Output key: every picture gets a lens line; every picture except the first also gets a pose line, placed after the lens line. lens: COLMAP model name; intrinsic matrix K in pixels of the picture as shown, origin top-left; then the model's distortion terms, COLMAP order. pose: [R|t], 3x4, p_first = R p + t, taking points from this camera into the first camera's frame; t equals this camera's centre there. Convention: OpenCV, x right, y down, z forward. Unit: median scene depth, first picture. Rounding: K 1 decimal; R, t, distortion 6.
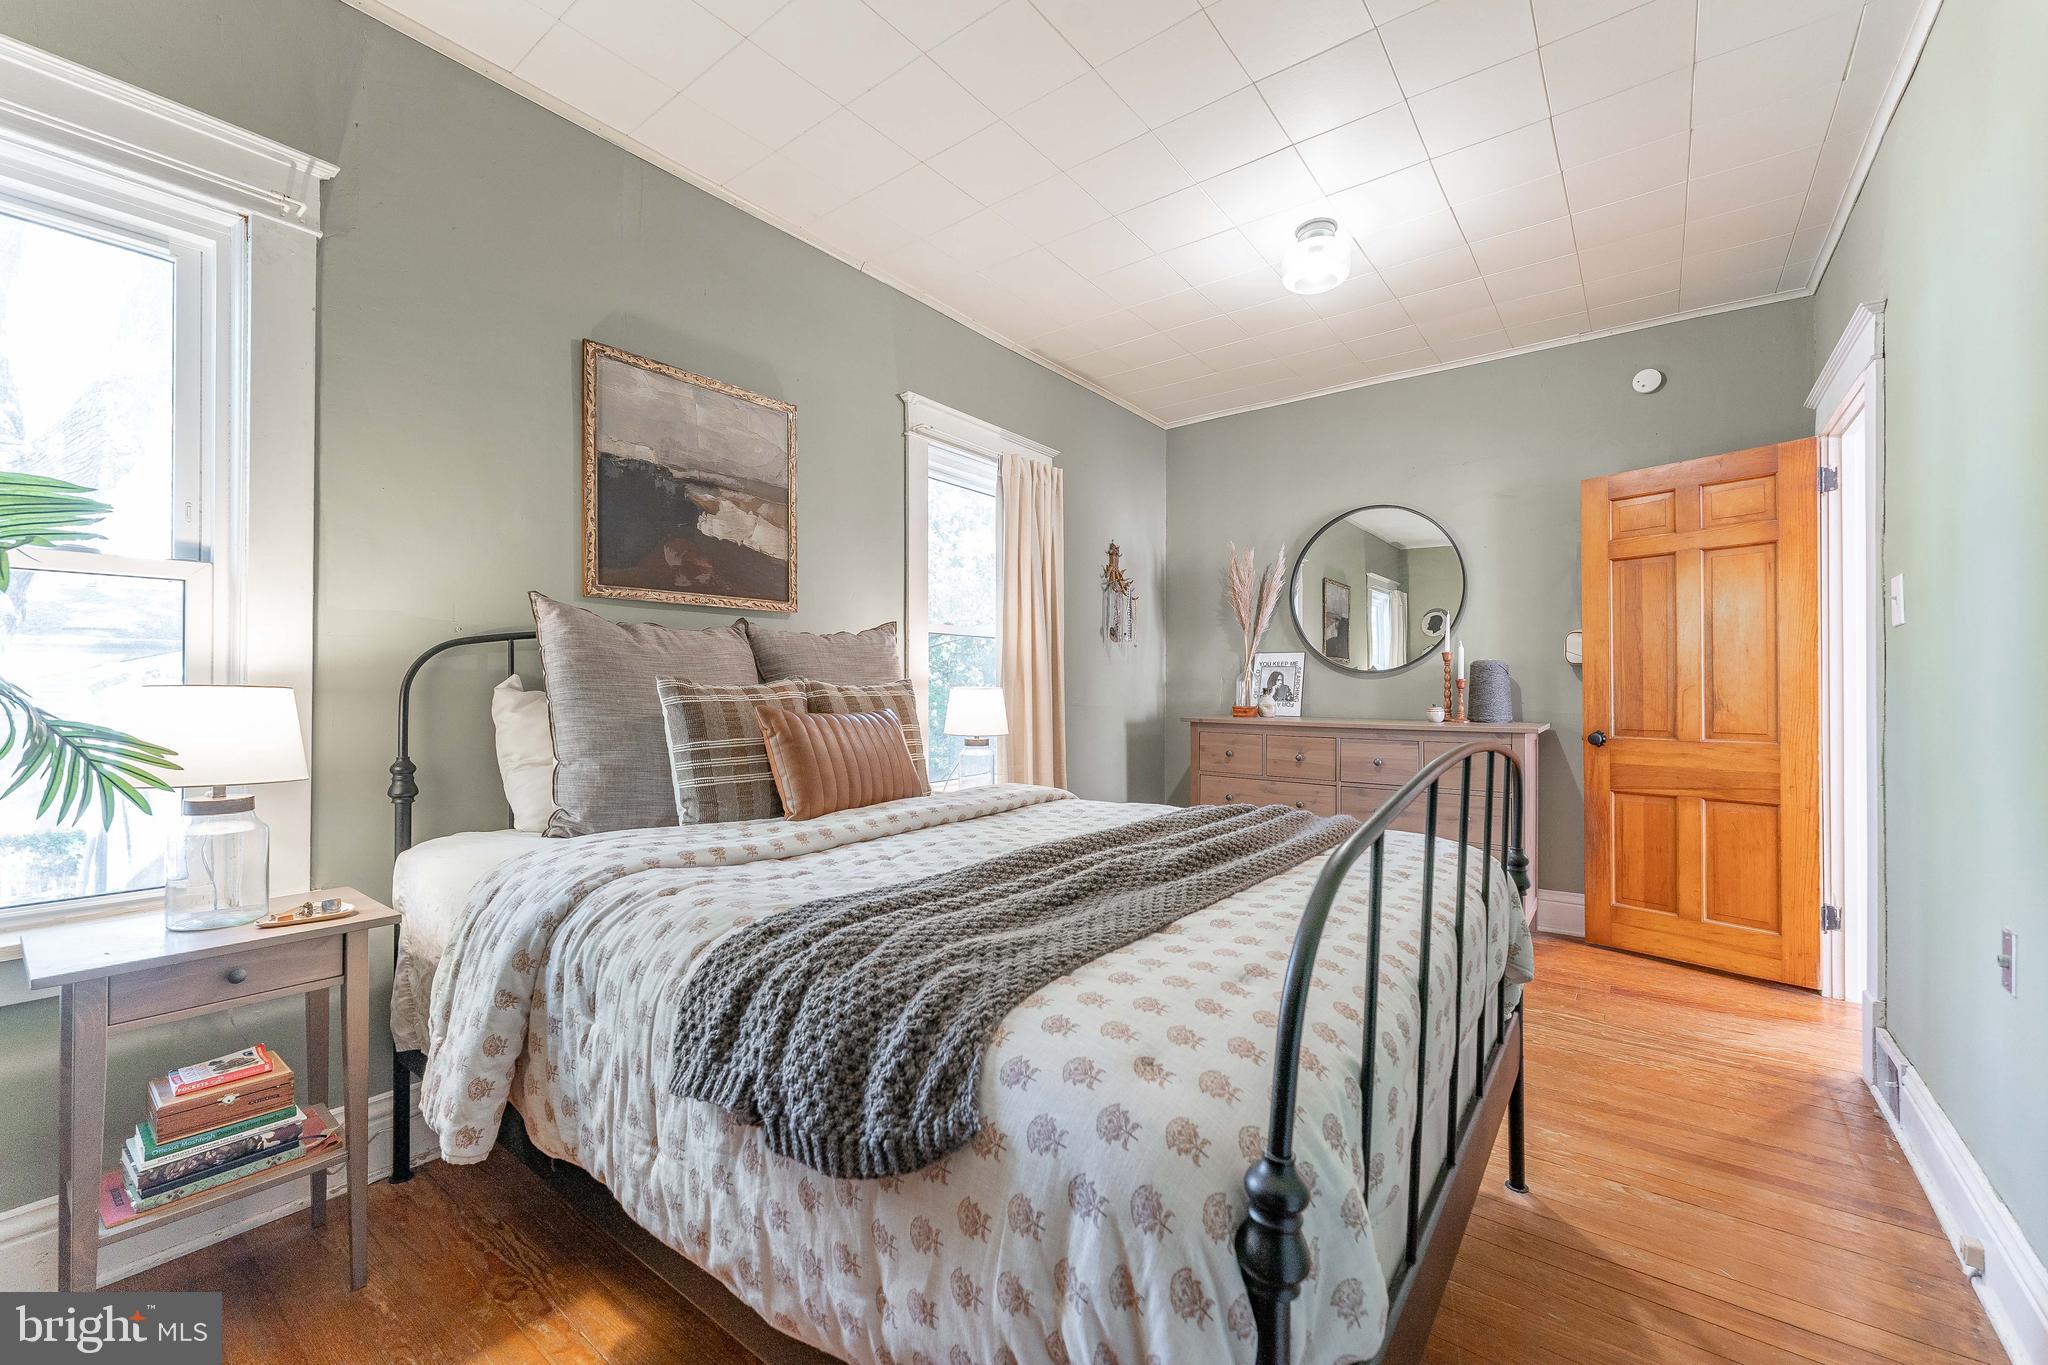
lens RADIAL K [[831.6, 0, 1022.8], [0, 831.6, 685.9], [0, 0, 1]] dist [-0.000304, 0.000049]
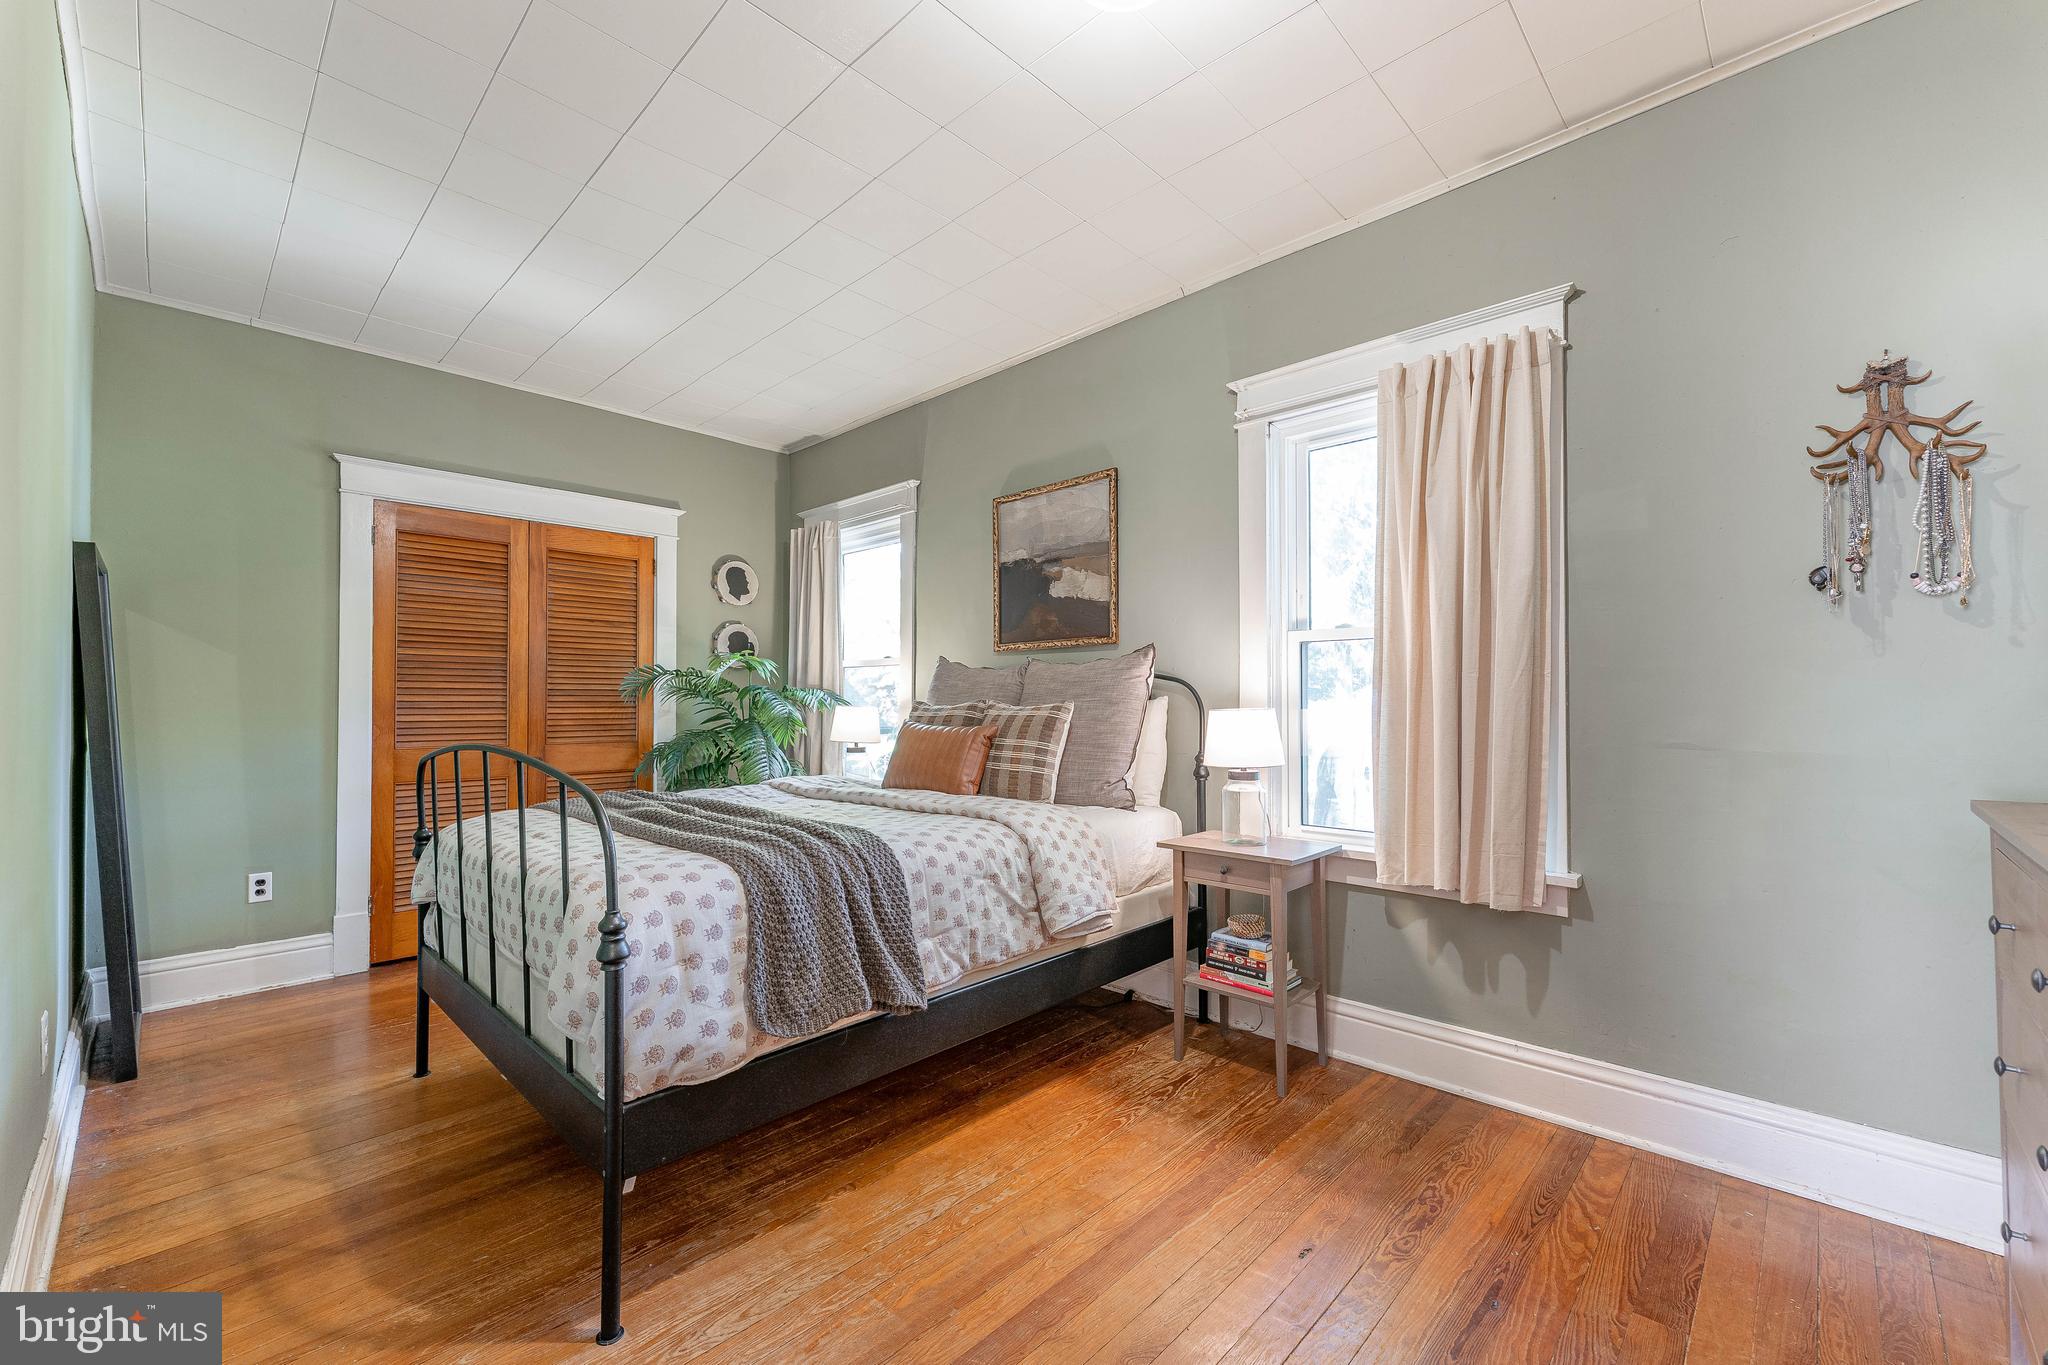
lens RADIAL K [[831.6, 0, 1022.5], [0, 831.6, 700.6], [0, 0, 1]] dist [-0.000304, 0.000049]
pose [[-0.117750, -0.004369, -0.993034, 1.010867], [0.000045, 0.999990, -0.004405, -0.002673], [0.993043, -0.000564, -0.117749, 1.120472]]
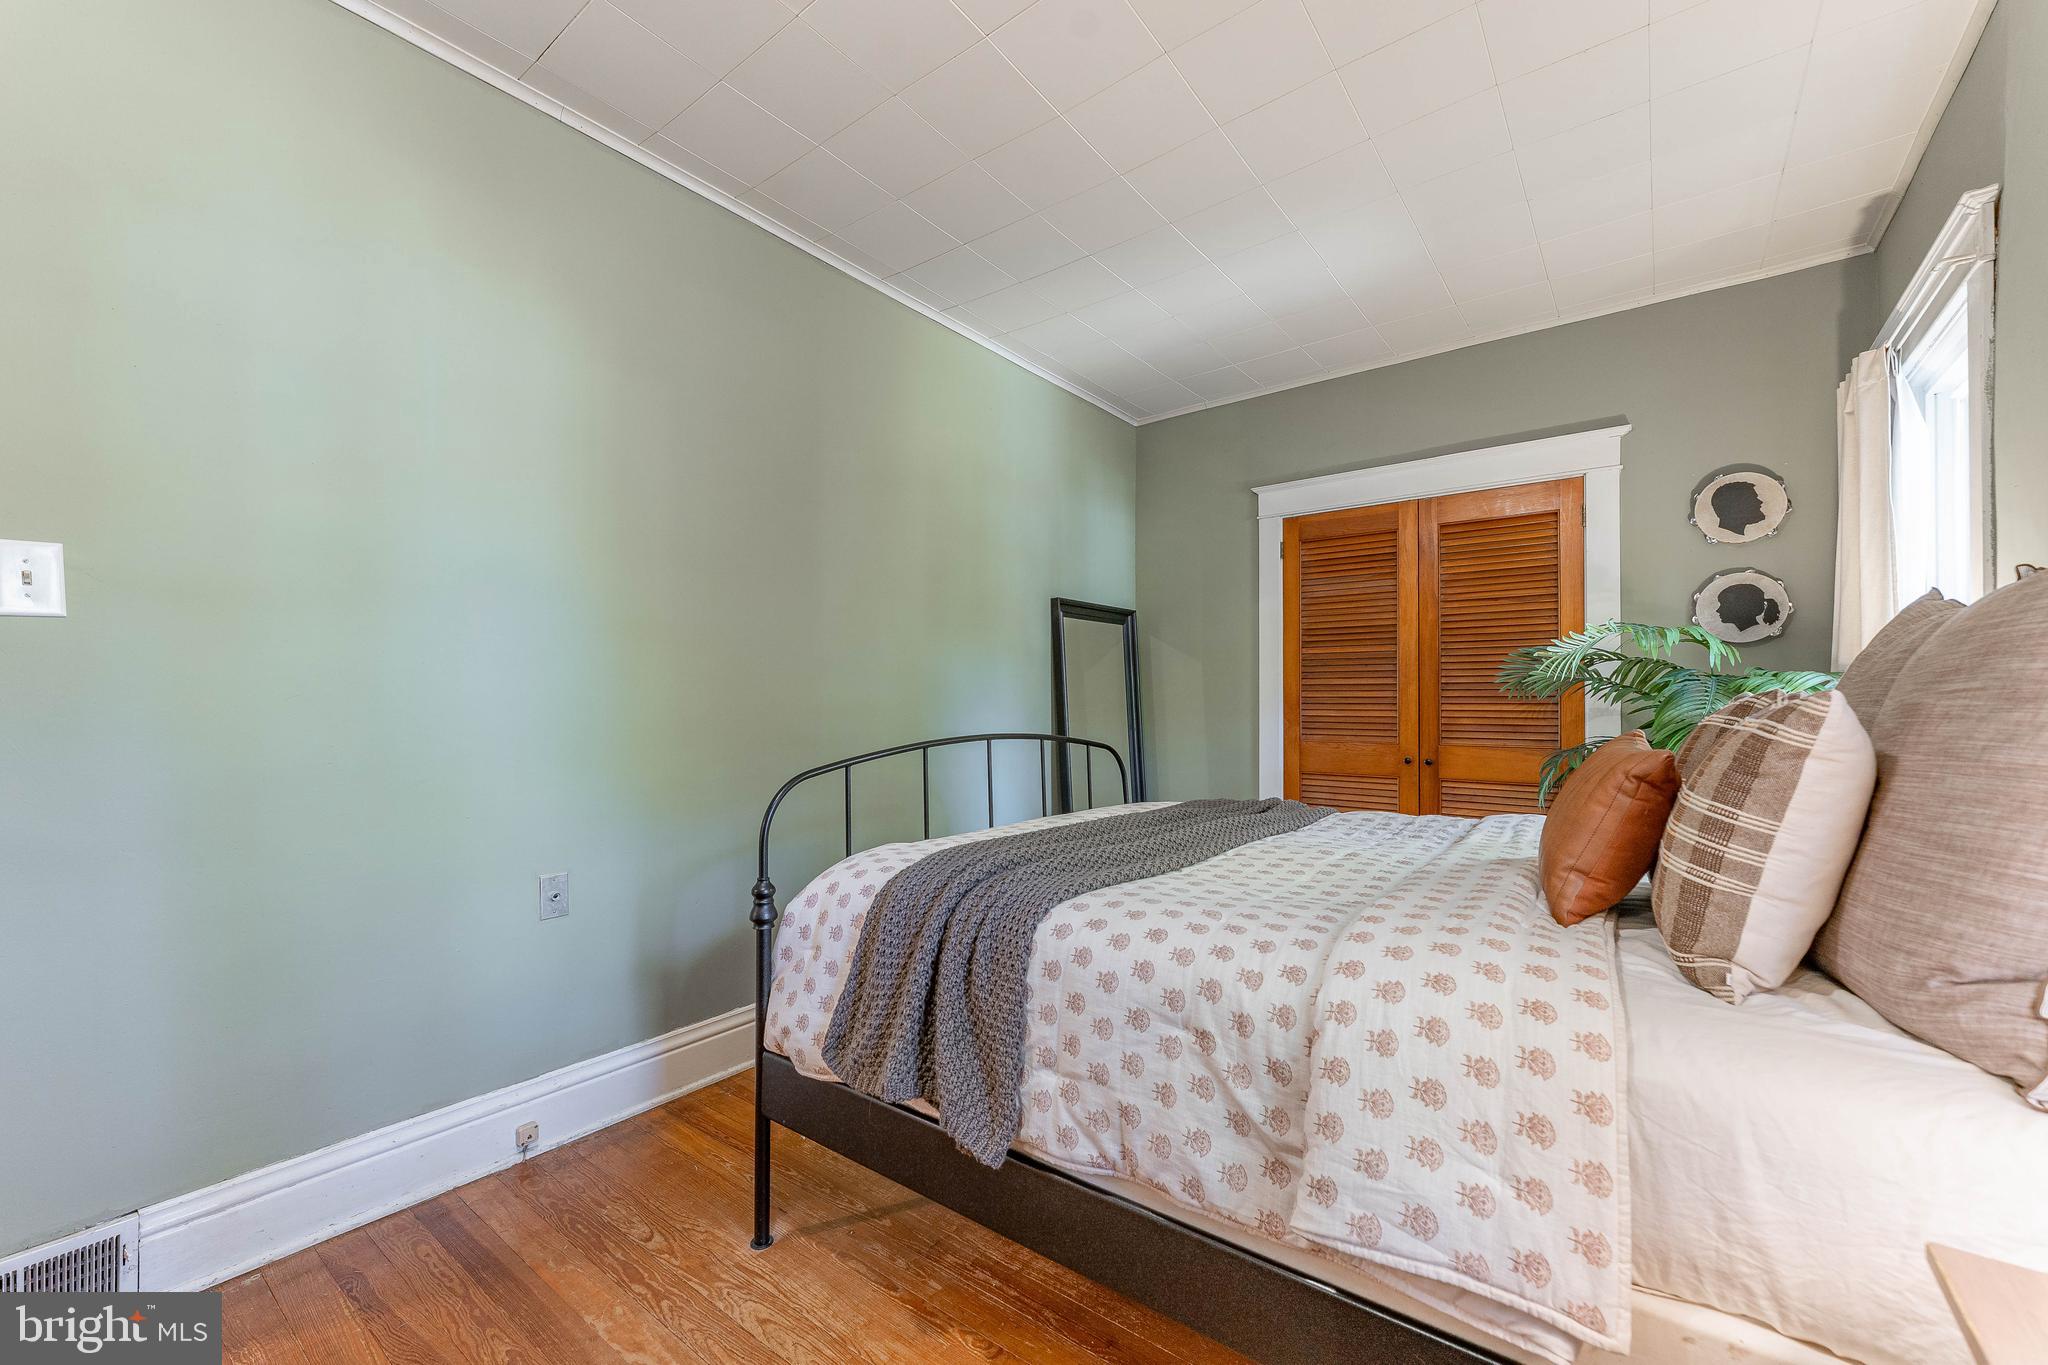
lens RADIAL K [[831.6, 0, 1031.1], [0, 831.6, 695.2], [0, 0, 1]] dist [-0.000304, 0.000049]
pose [[-0.999850, -0.001505, 0.017231, 0.223663], [-0.001576, 0.999990, -0.004116, -0.004317], [-0.017225, -0.004142, -0.999843, 1.444650]]
